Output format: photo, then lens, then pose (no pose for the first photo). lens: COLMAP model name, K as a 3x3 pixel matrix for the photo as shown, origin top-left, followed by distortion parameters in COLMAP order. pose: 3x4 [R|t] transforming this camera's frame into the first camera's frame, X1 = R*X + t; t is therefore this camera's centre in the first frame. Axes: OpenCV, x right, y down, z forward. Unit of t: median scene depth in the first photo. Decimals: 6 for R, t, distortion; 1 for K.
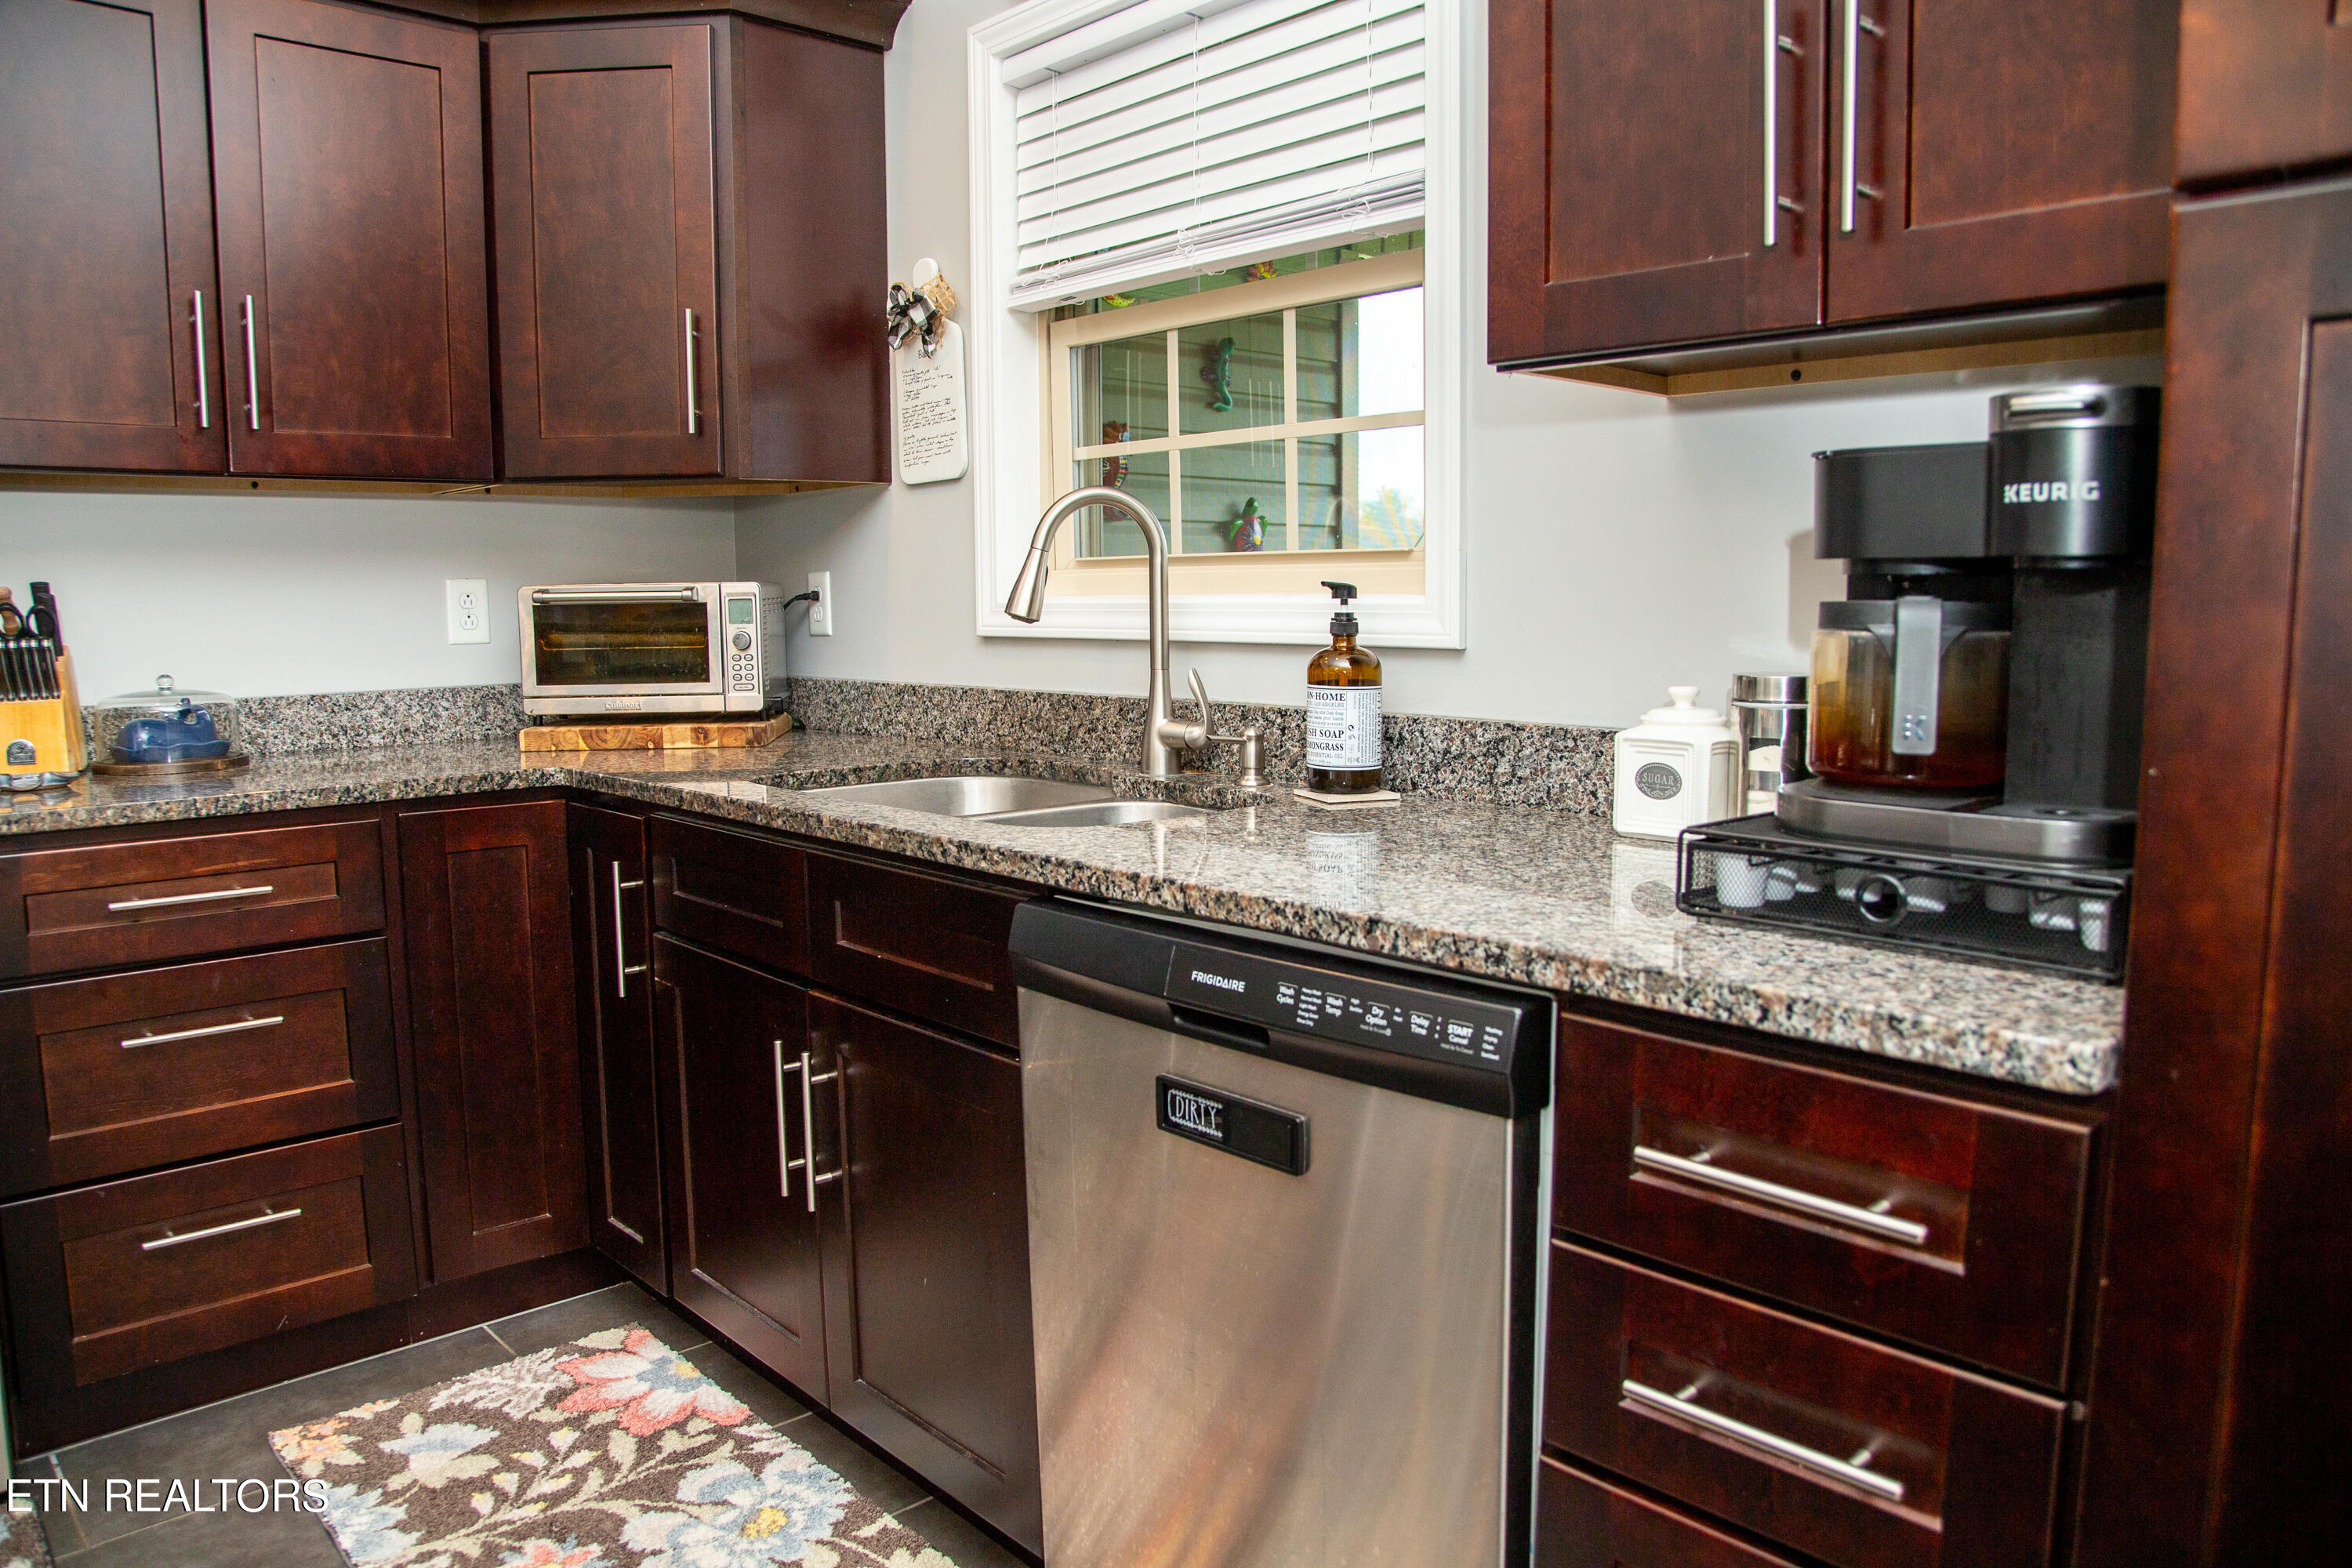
lens RADIAL K [[1613.0, 0, 1170.5], [0, 1613.0, 786.5], [0, 0, 1]] dist [-0.117931, 0.064122]
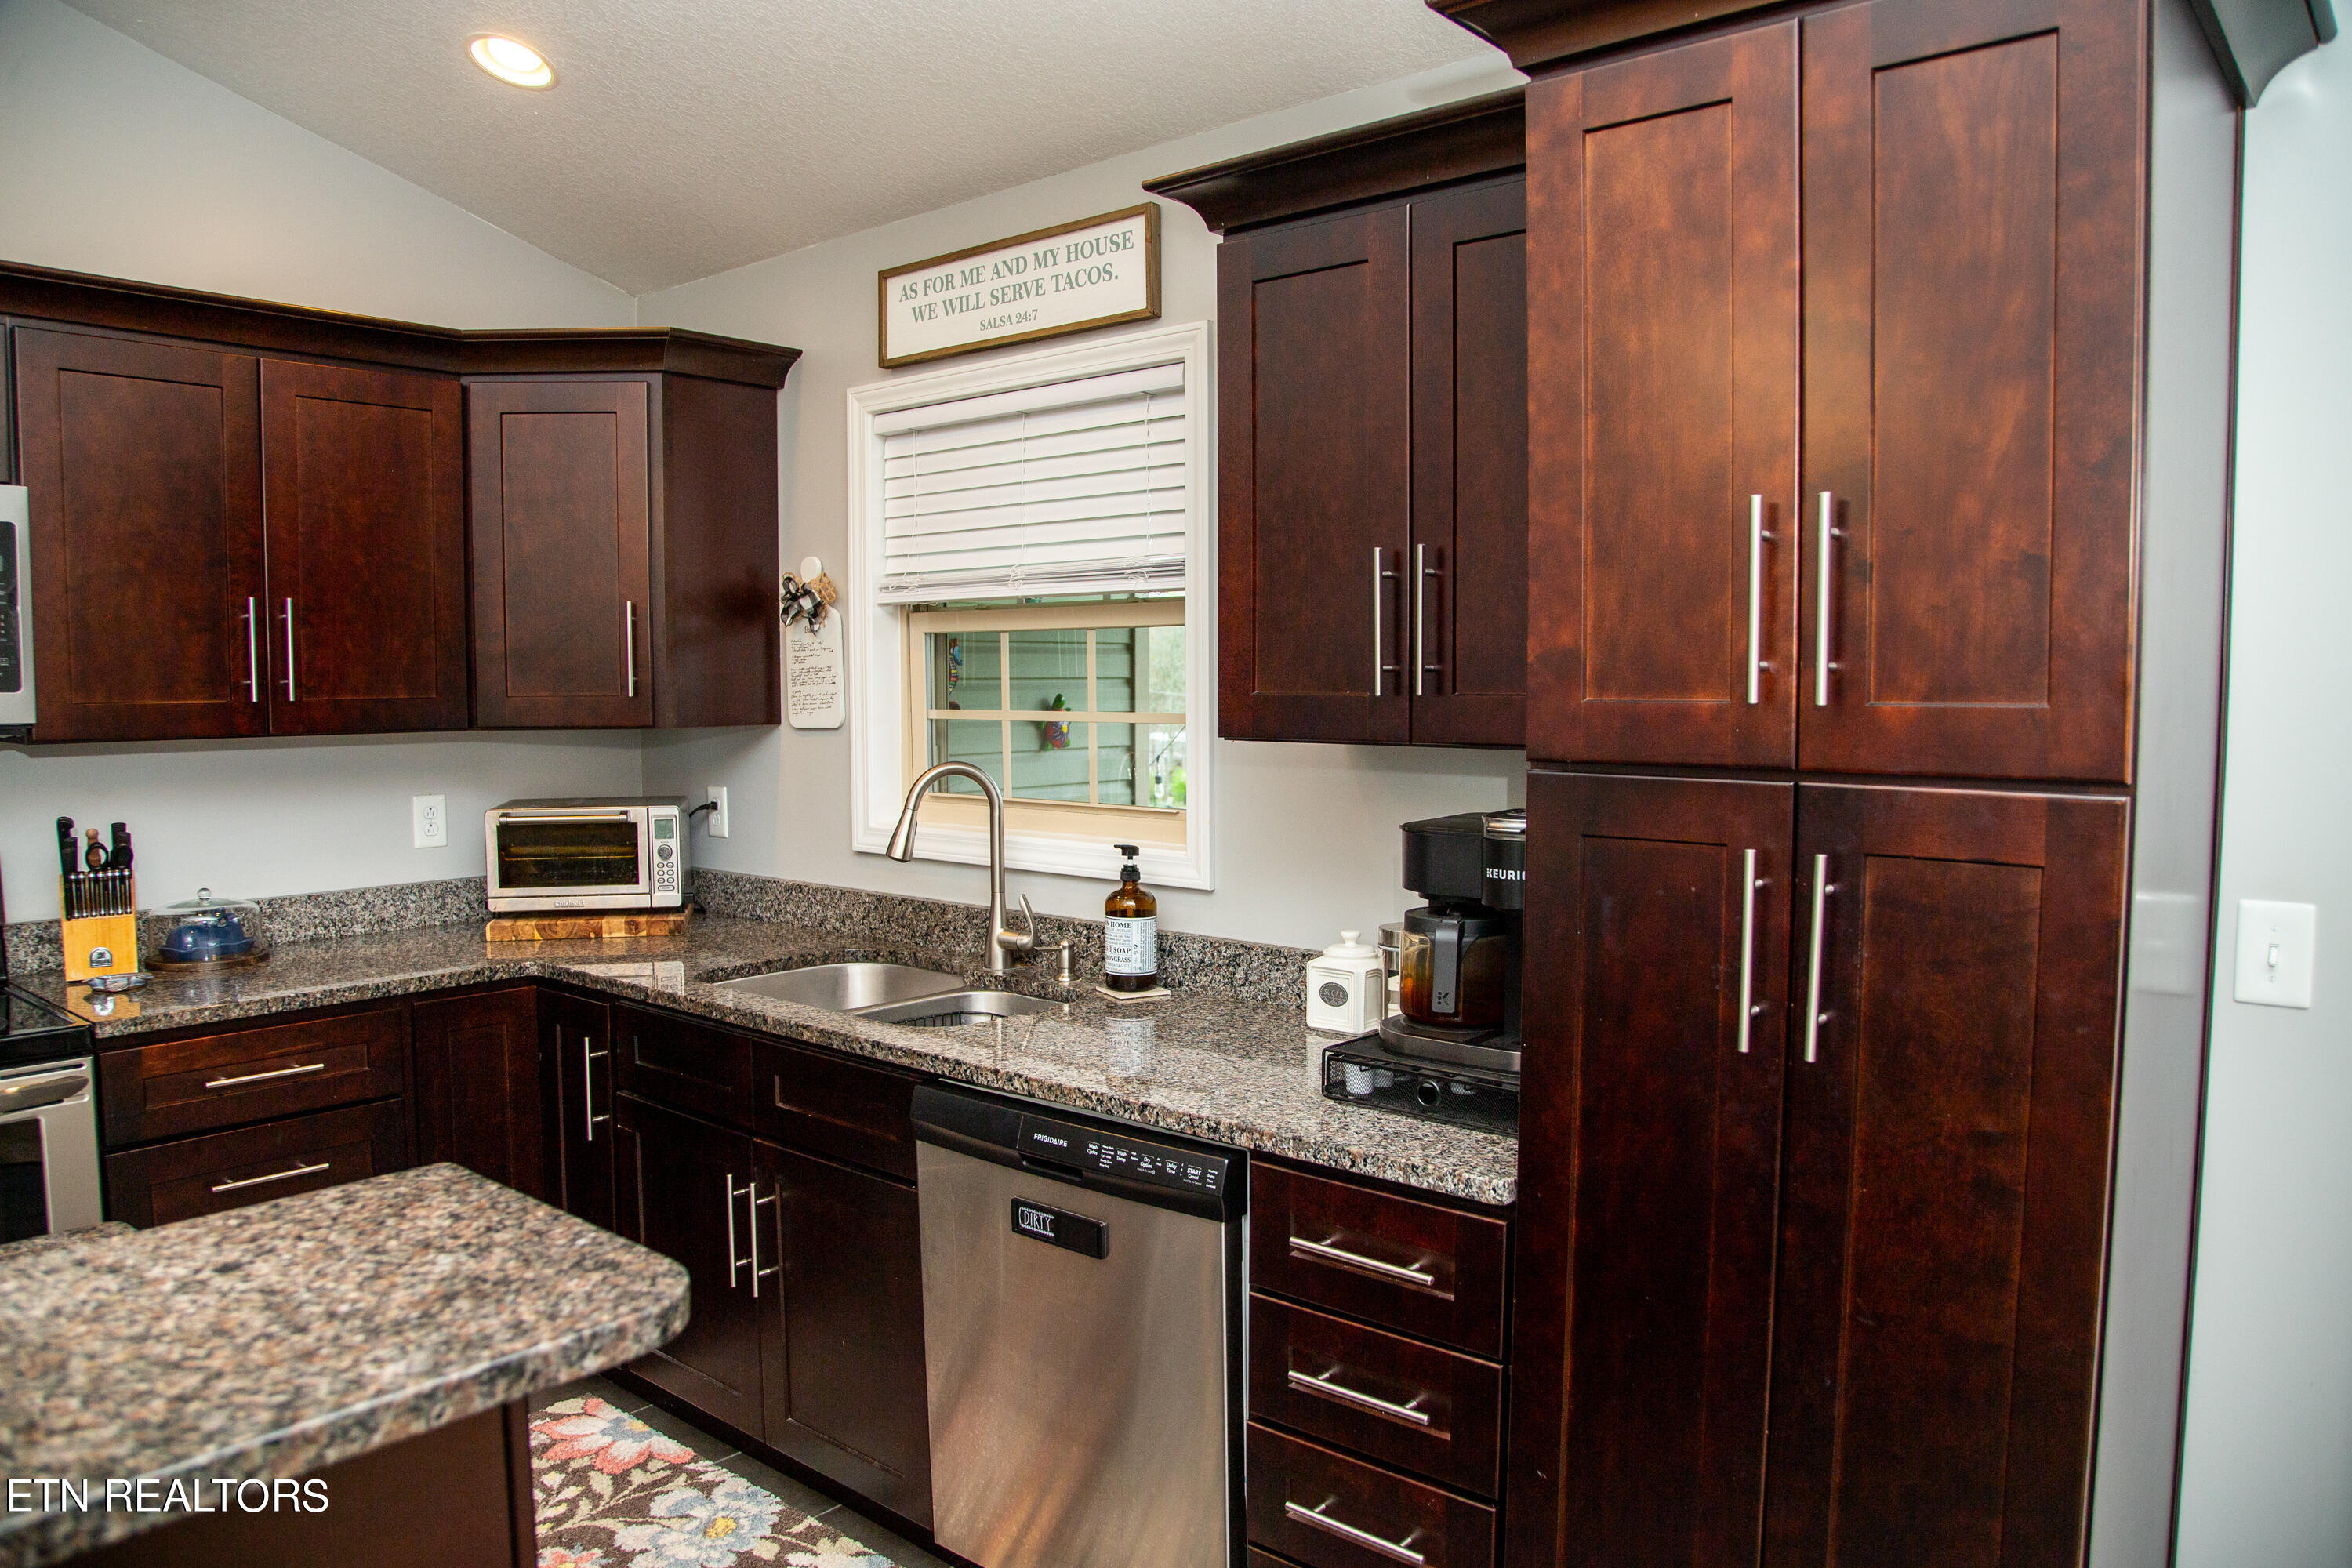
lens RADIAL K [[1613.0, 0, 1165.6], [0, 1613.0, 784.5], [0, 0, 1]] dist [-0.117931, 0.064122]
pose [[0.992807, -0.003401, 0.119675, -0.032783], [0.009702, 0.998594, -0.052108, -0.103913], [-0.119329, 0.052894, 0.991445, -0.434594]]
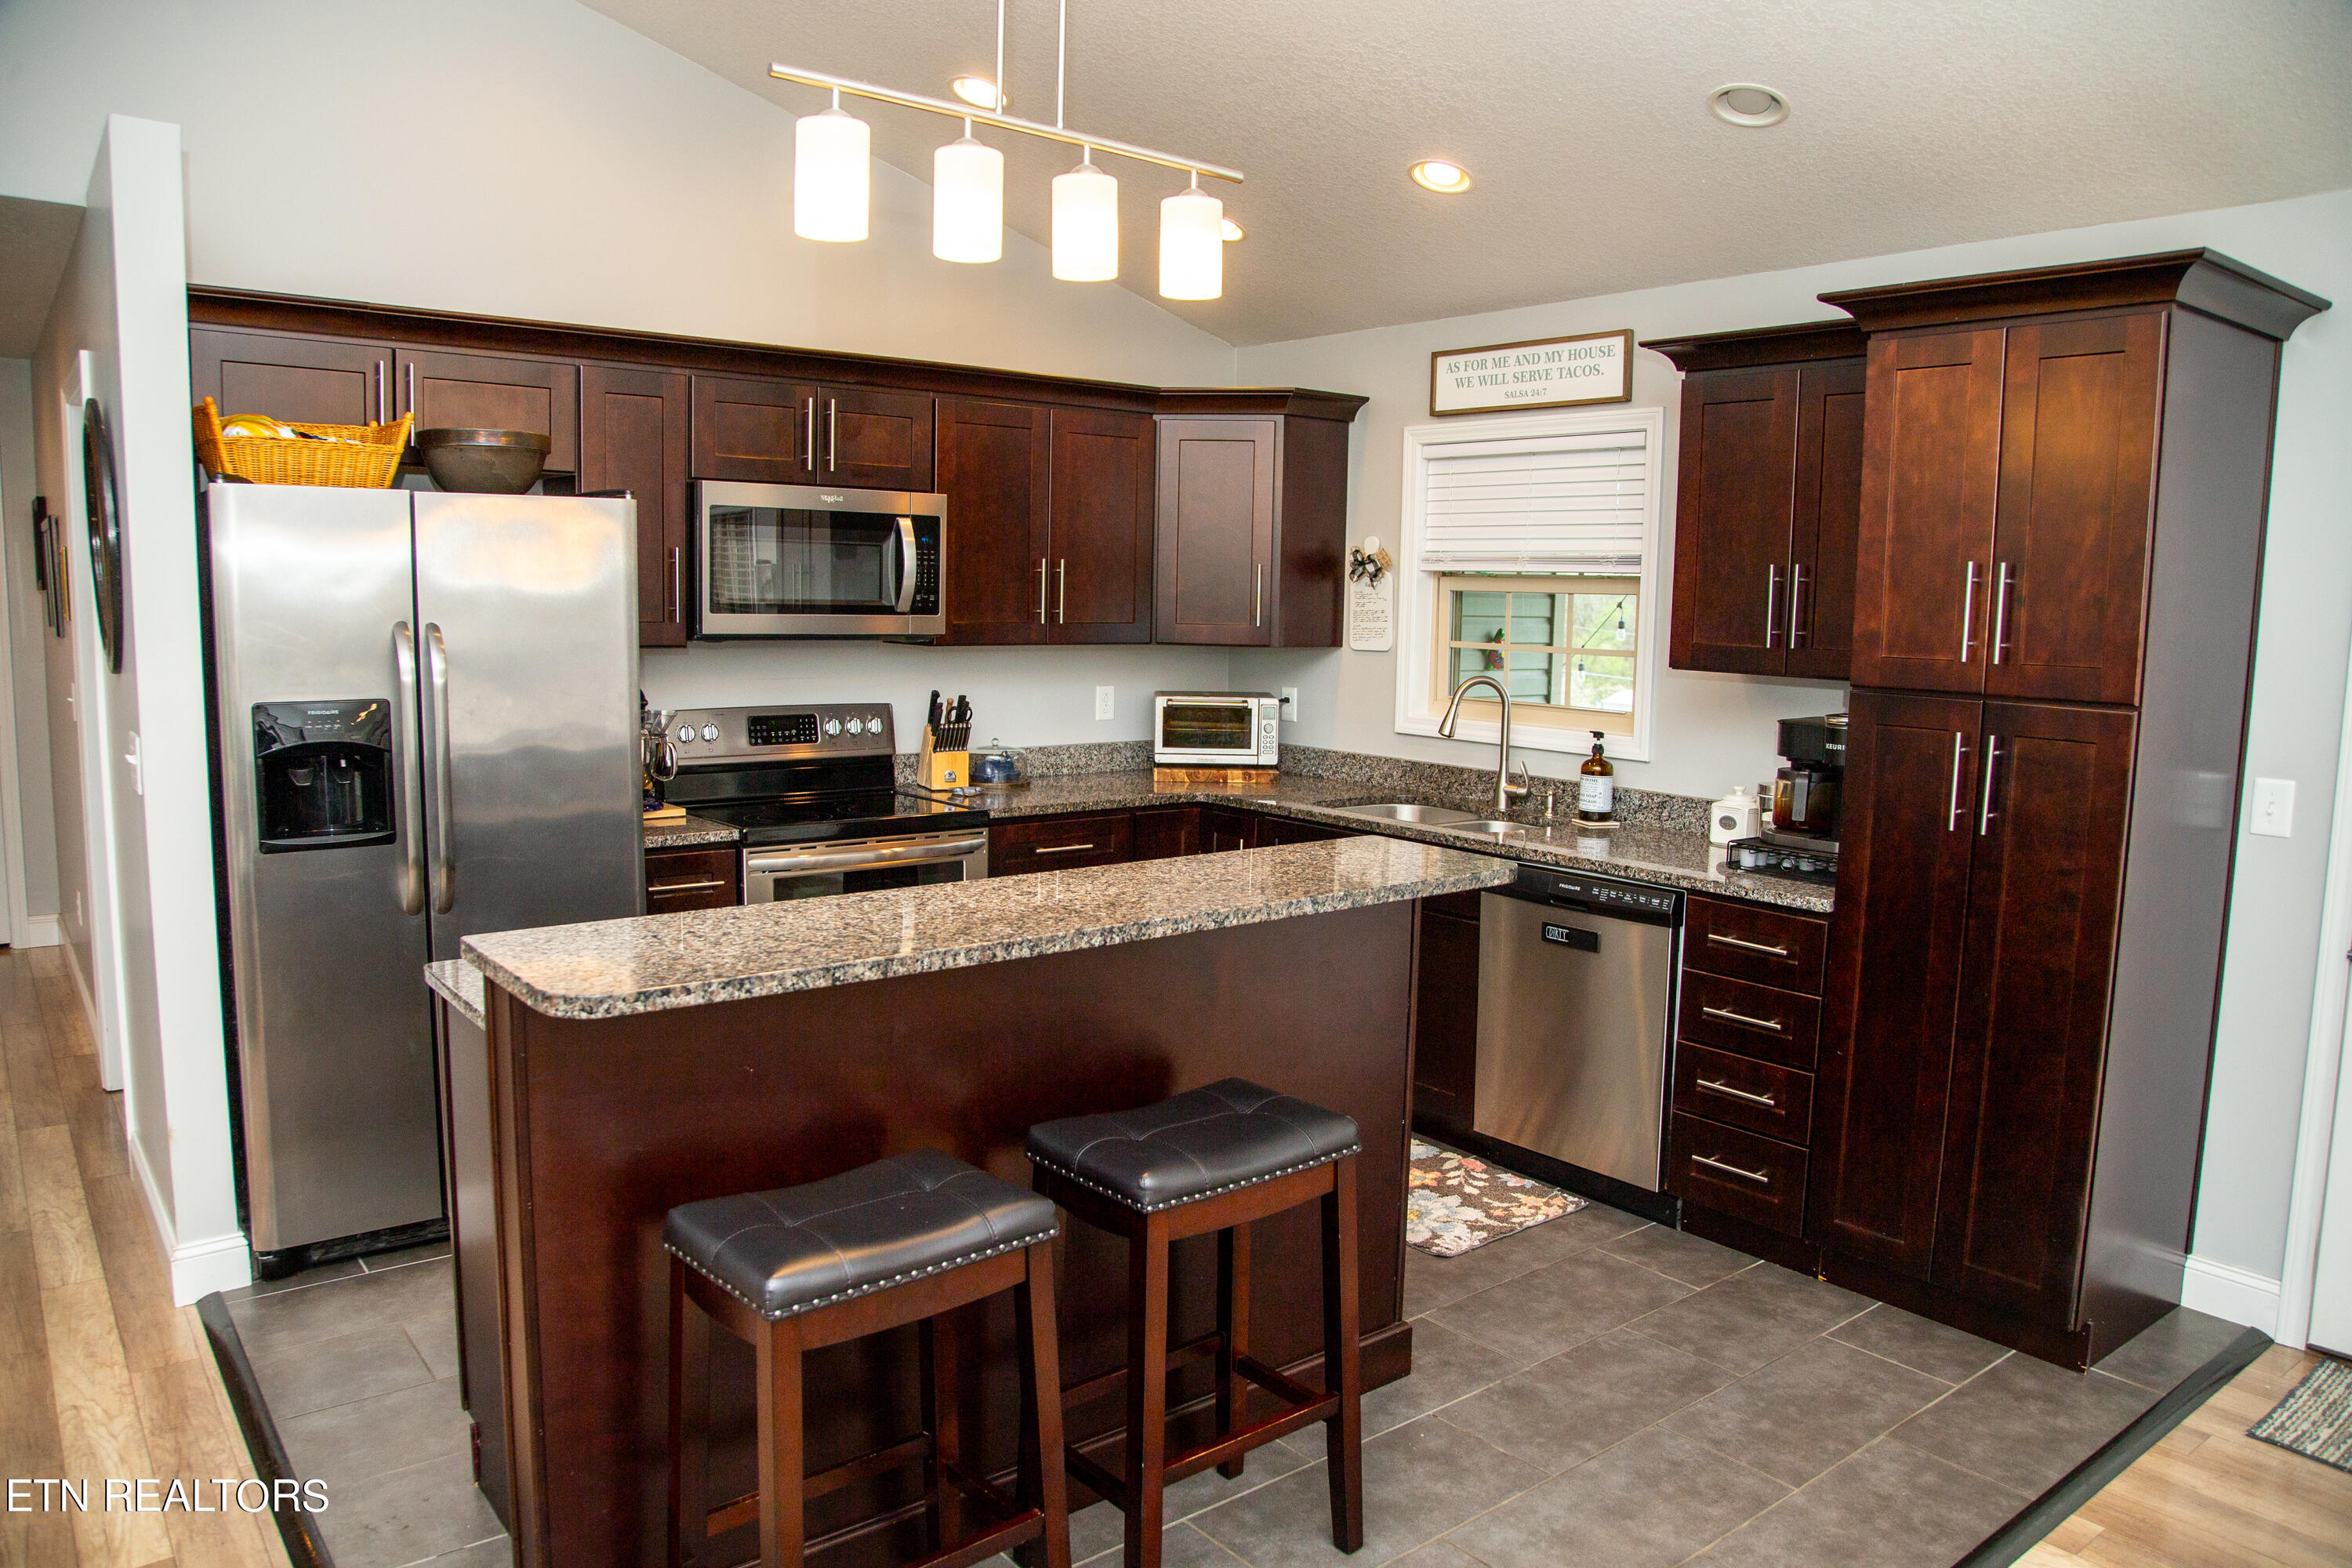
lens RADIAL K [[1613.0, 0, 1185.1], [0, 1613.0, 778.2], [0, 0, 1]] dist [-0.117931, 0.064122]
pose [[0.997213, 0.036240, -0.065216, -0.333277], [-0.036497, 0.999330, -0.002756, -0.029886], [0.065073, 0.005129, 0.997867, -1.341147]]
